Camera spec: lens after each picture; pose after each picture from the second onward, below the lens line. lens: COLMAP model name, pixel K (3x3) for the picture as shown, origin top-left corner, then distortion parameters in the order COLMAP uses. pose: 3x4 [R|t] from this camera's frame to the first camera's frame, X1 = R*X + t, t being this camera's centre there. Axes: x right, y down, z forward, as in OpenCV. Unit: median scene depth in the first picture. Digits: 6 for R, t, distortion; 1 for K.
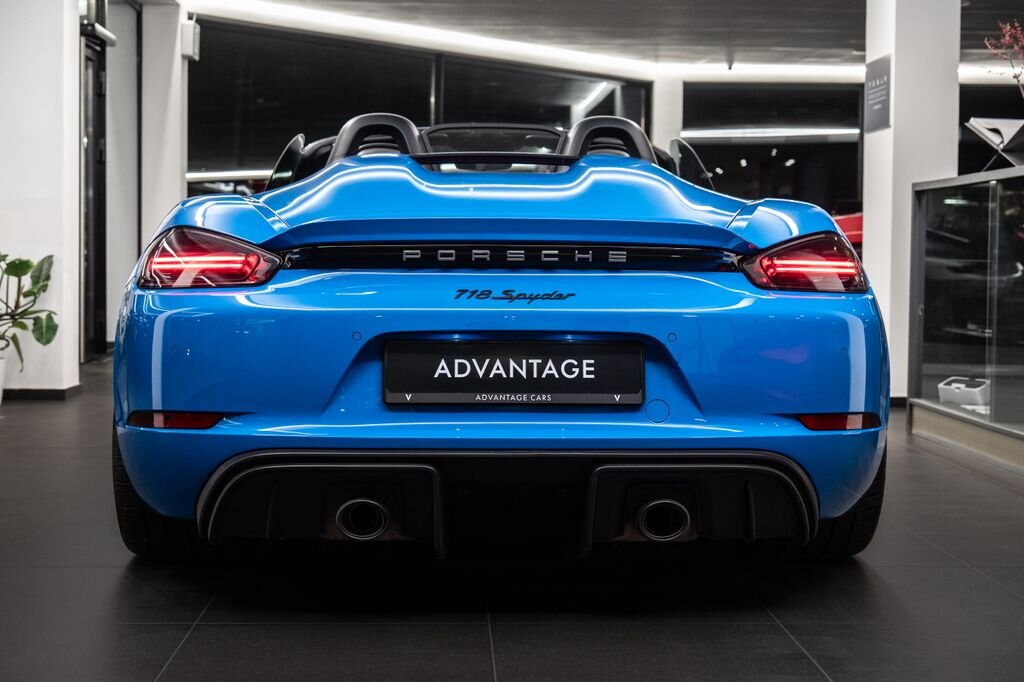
lens RADIAL K [[1537.3, 0, 511.4], [0, 1537.3, 344.0], [0, 0, 1]] dist [0.100993, 0.000000]
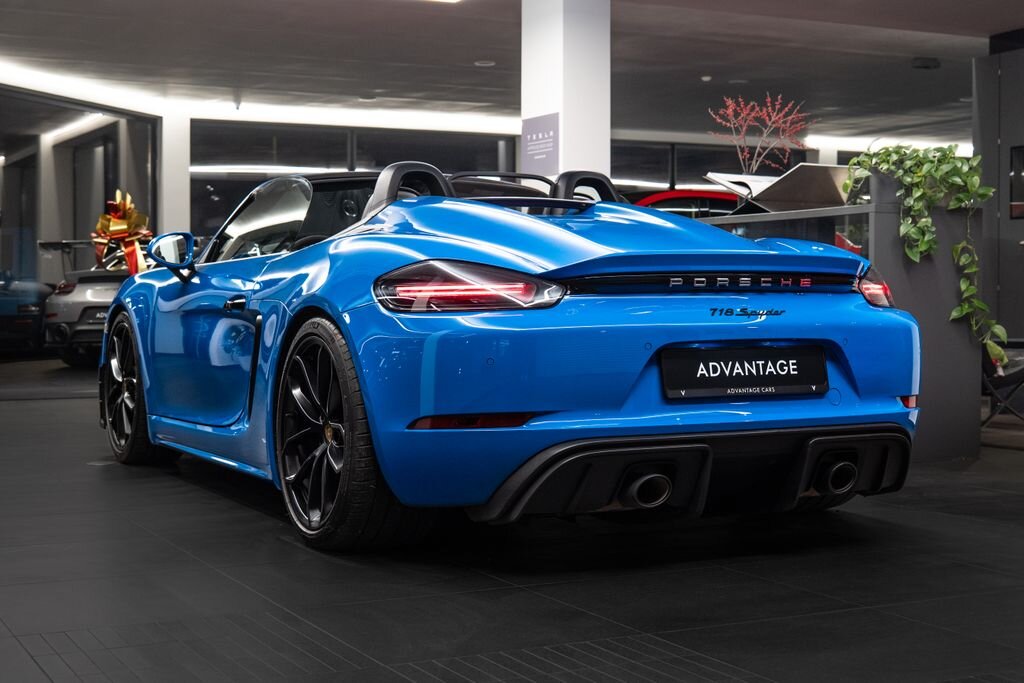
lens RADIAL K [[1504.4, 0, 511.1], [0, 1504.4, 339.1], [0, 0, 1]] dist [0.040633, 0.000000]
pose [[0.914089, -0.022835, 0.404871, -0.697114], [0.031516, 0.999394, -0.014789, 0.003650], [-0.404288, 0.026279, 0.914254, -0.090170]]
